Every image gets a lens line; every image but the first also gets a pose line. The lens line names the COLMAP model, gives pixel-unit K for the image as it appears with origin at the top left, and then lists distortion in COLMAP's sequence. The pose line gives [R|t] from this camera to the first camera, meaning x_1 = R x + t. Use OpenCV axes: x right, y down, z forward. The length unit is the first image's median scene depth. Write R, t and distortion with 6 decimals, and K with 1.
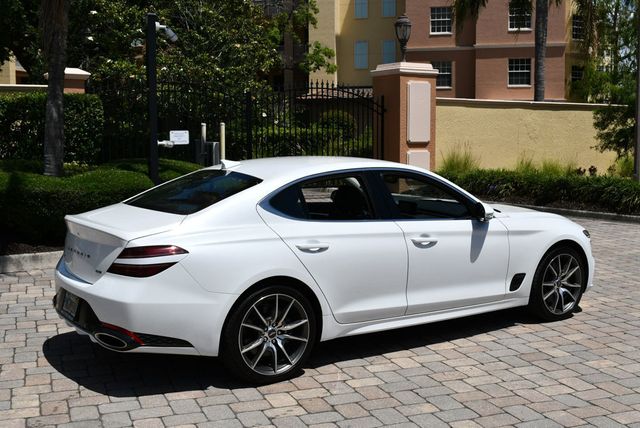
lens RADIAL K [[771.6, 0, 320.0], [0, 771.6, 214.0], [0, 0, 1]] dist [-0.054819, -0.033280]
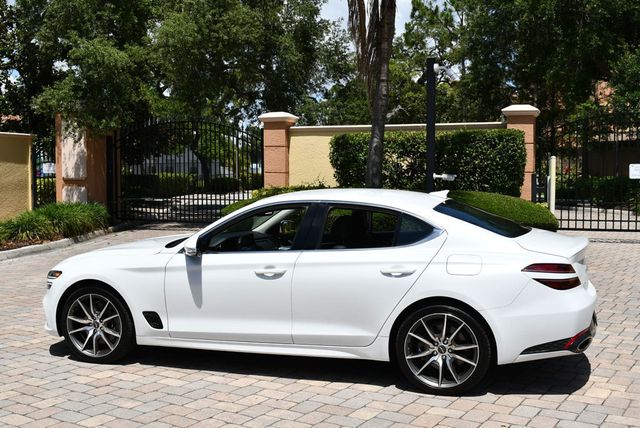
lens RADIAL K [[771.6, 0, 320.0], [0, 771.6, 214.0], [0, 0, 1]] dist [-0.054819, -0.033280]
pose [[0.602945, 0.045940, -0.796459, 0.214712], [-0.079859, 0.996802, -0.002960, -0.009348], [0.793776, 0.065389, 0.604685, 0.089914]]
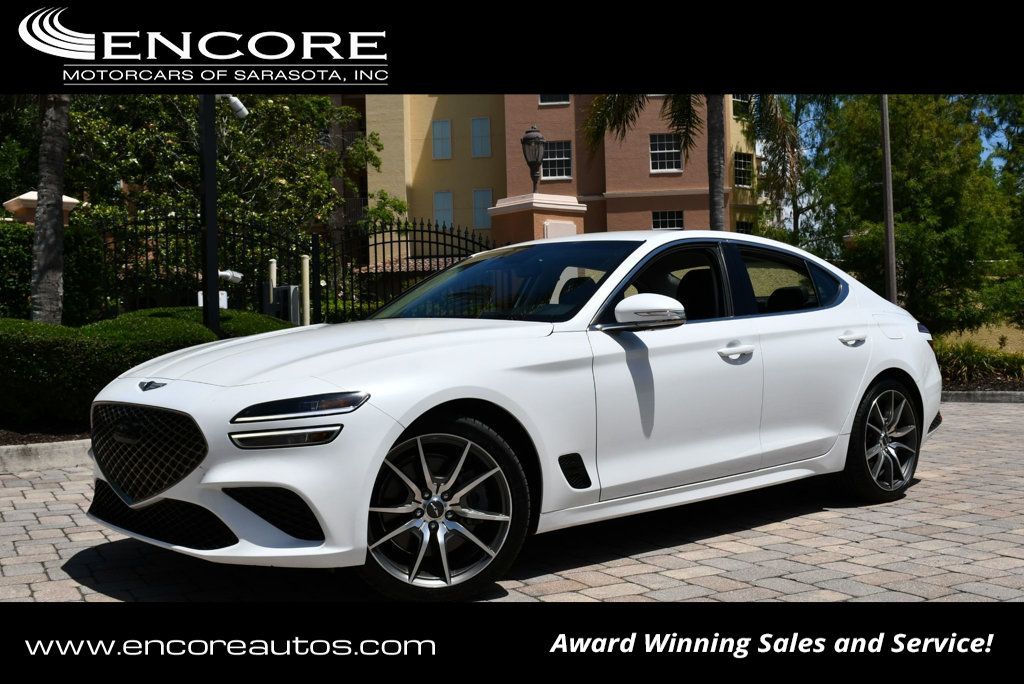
lens RADIAL K [[1096.8, 0, 512.0], [0, 1096.8, 342.0], [0, 0, 1]] dist [-0.073326, -0.008317]
pose [[0.990915, -0.021632, 0.132738, -0.035923], [0.034856, 0.994563, -0.098129, 0.023526], [-0.129893, 0.101864, 0.986282, 0.035214]]
